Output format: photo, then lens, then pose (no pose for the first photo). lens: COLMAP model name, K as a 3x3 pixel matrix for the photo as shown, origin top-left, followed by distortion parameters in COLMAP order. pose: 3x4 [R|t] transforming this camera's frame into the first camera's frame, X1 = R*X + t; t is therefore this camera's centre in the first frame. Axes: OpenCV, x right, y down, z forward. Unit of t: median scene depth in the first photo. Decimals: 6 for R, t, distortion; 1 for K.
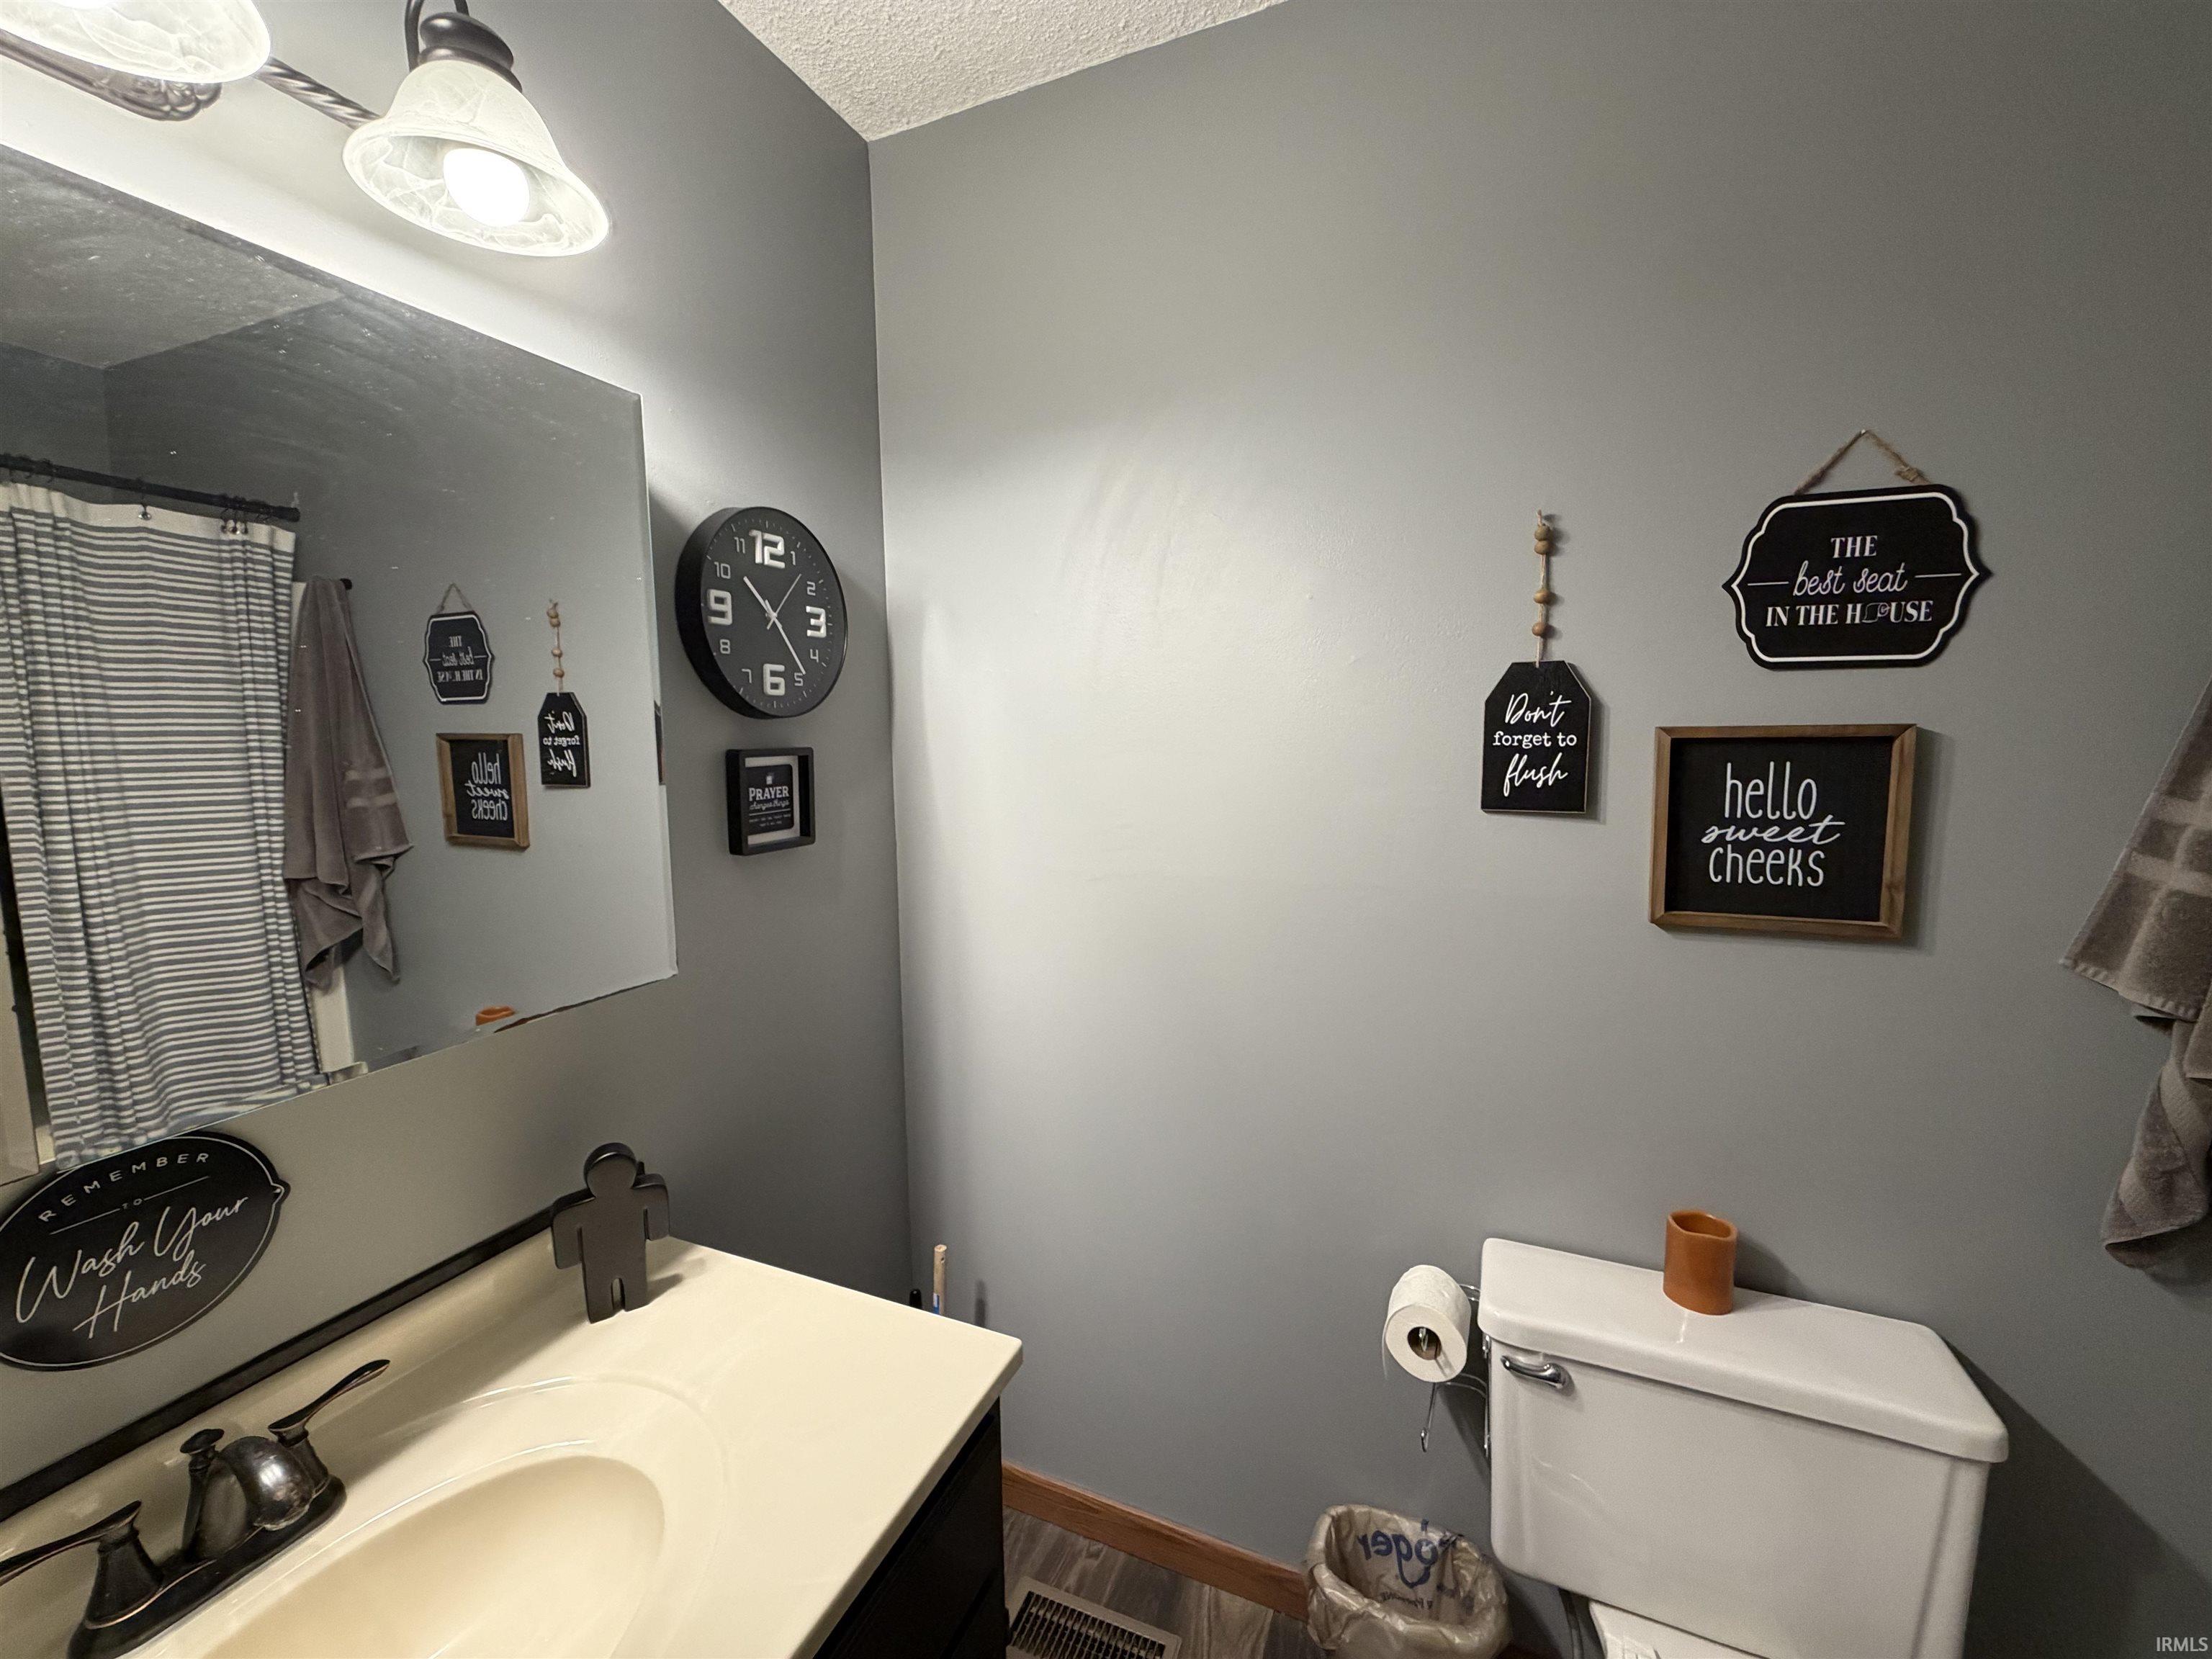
lens RADIAL K [[880.4, 0, 1110.9], [0, 880.4, 825.8], [0, 0, 1]] dist [-0.001416, 0.000461]
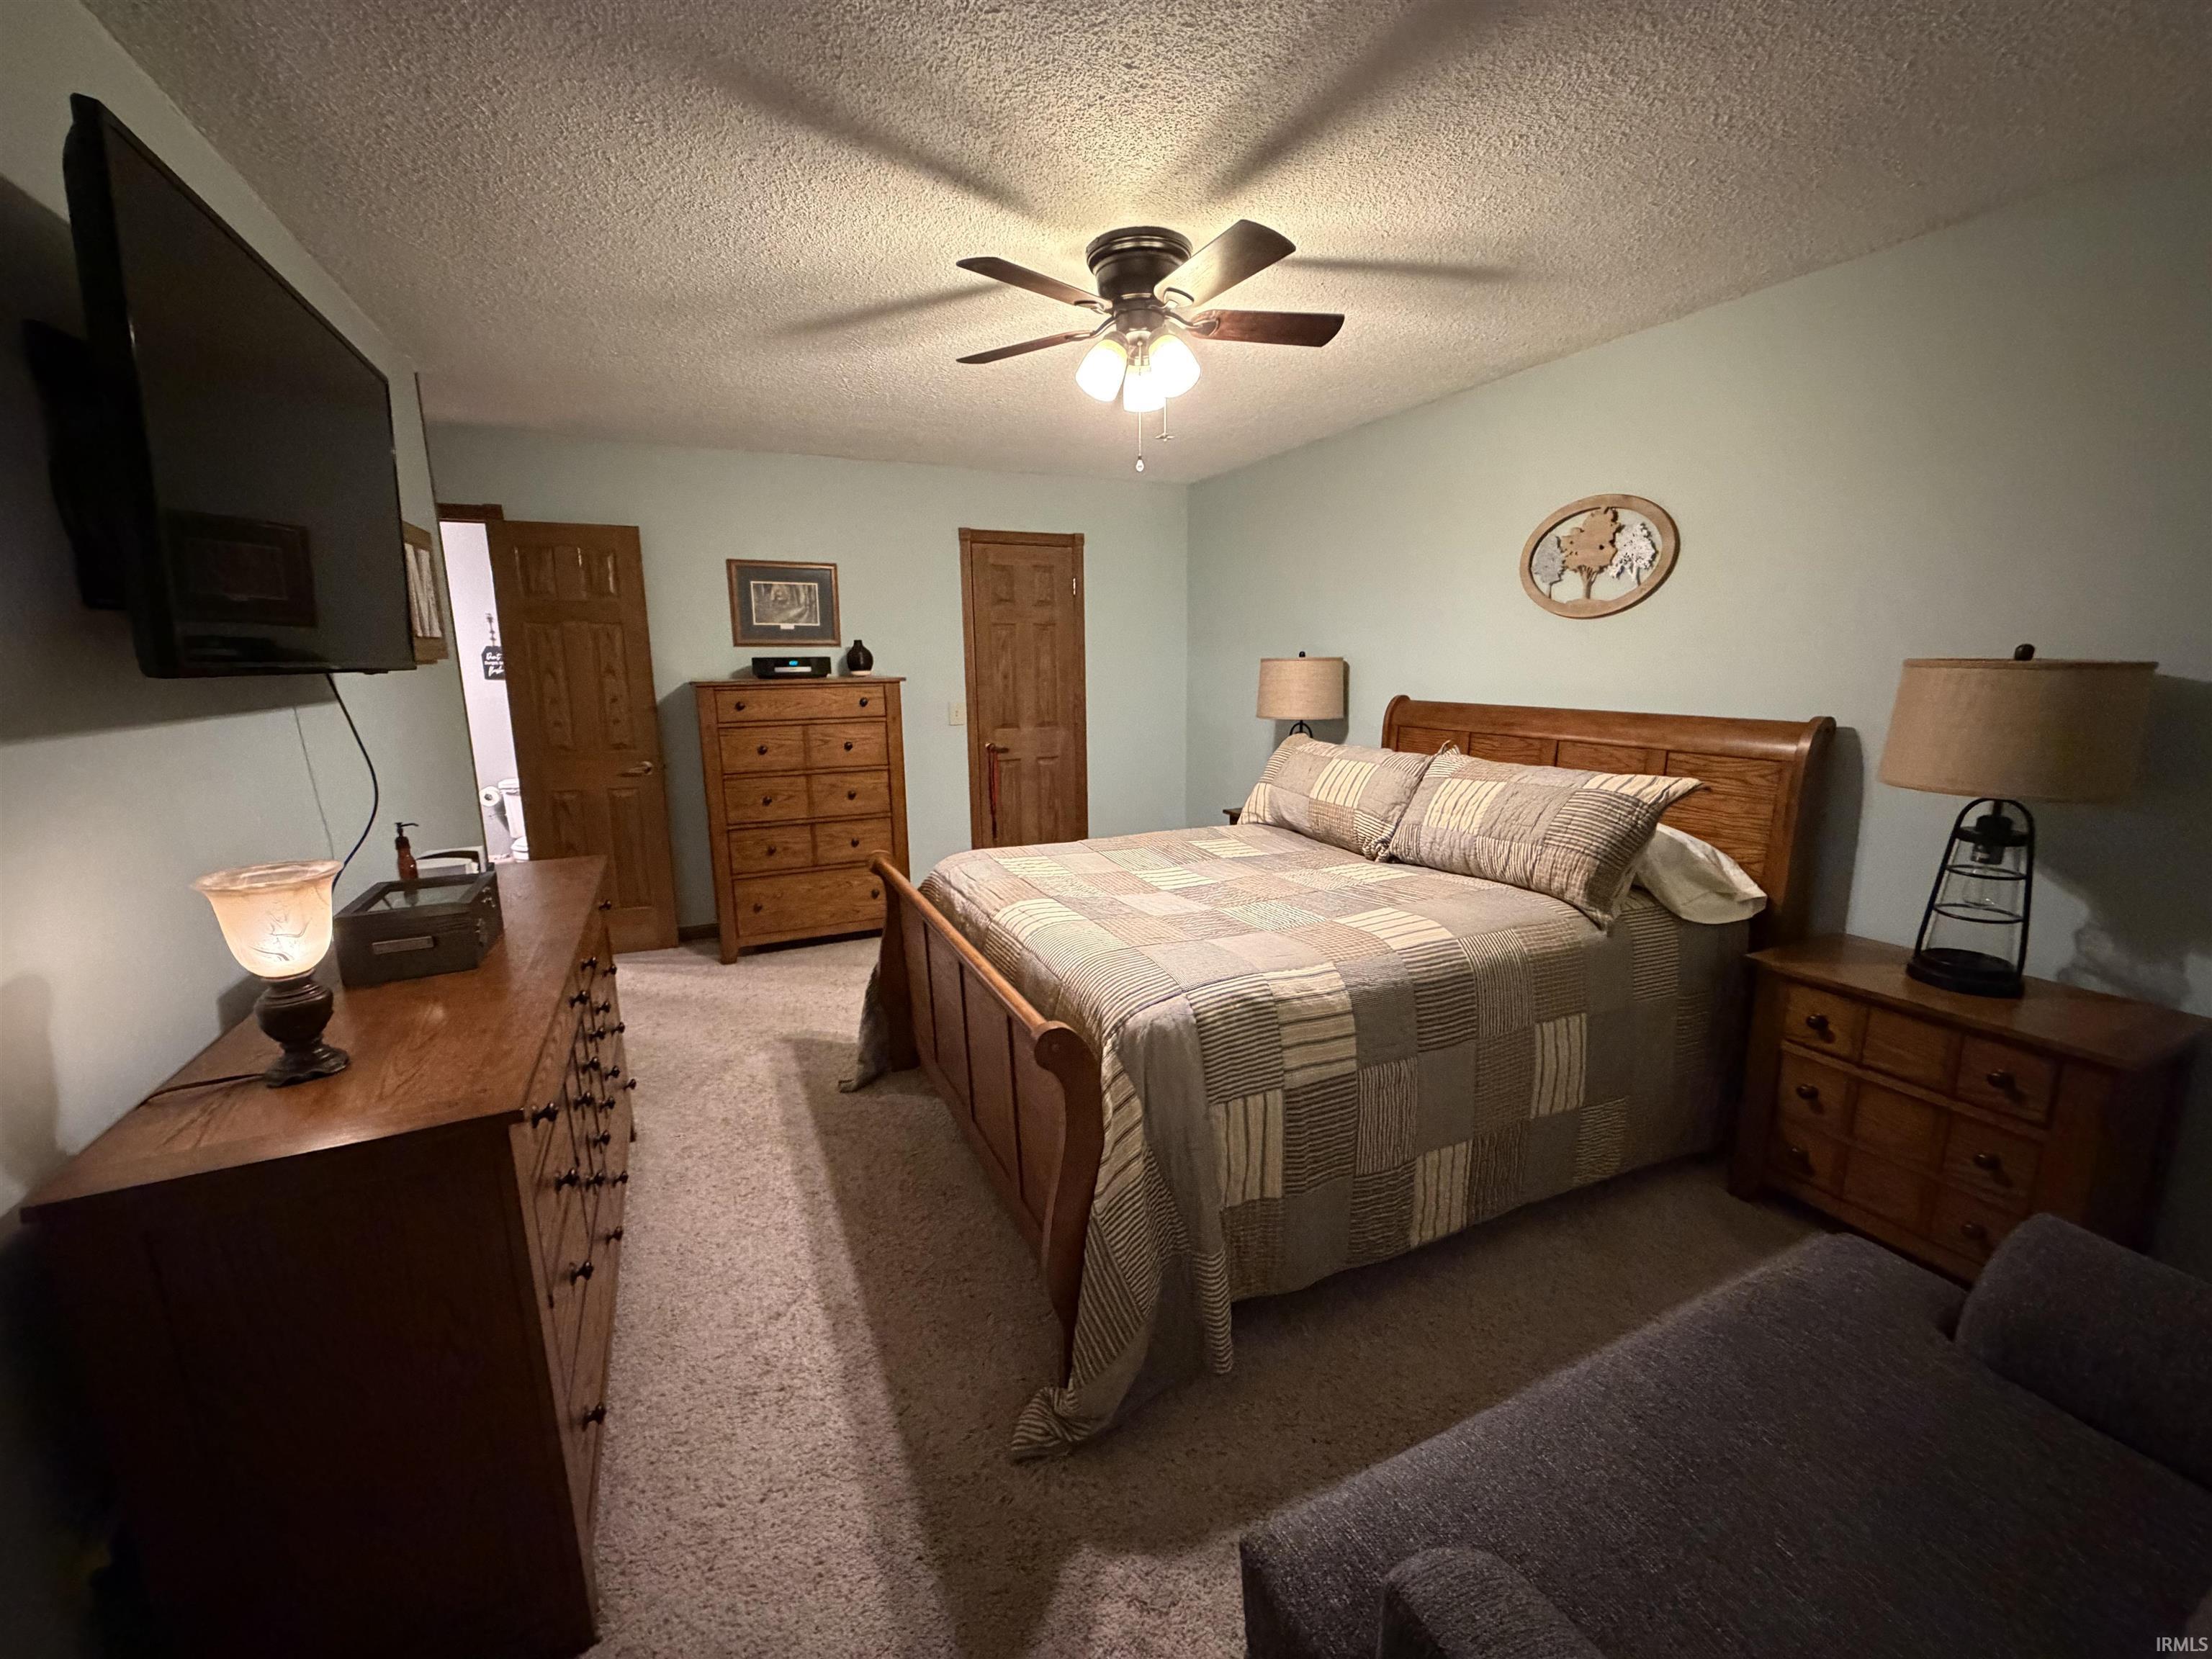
lens RADIAL K [[880.4, 0, 1106.1], [0, 880.4, 830.3], [0, 0, 1]] dist [-0.001416, 0.000461]
pose [[0.662912, -0.157317, 0.731983, -0.854642], [0.095679, 0.987460, 0.125573, 0.472302], [-0.742558, -0.013208, 0.669651, -4.269022]]
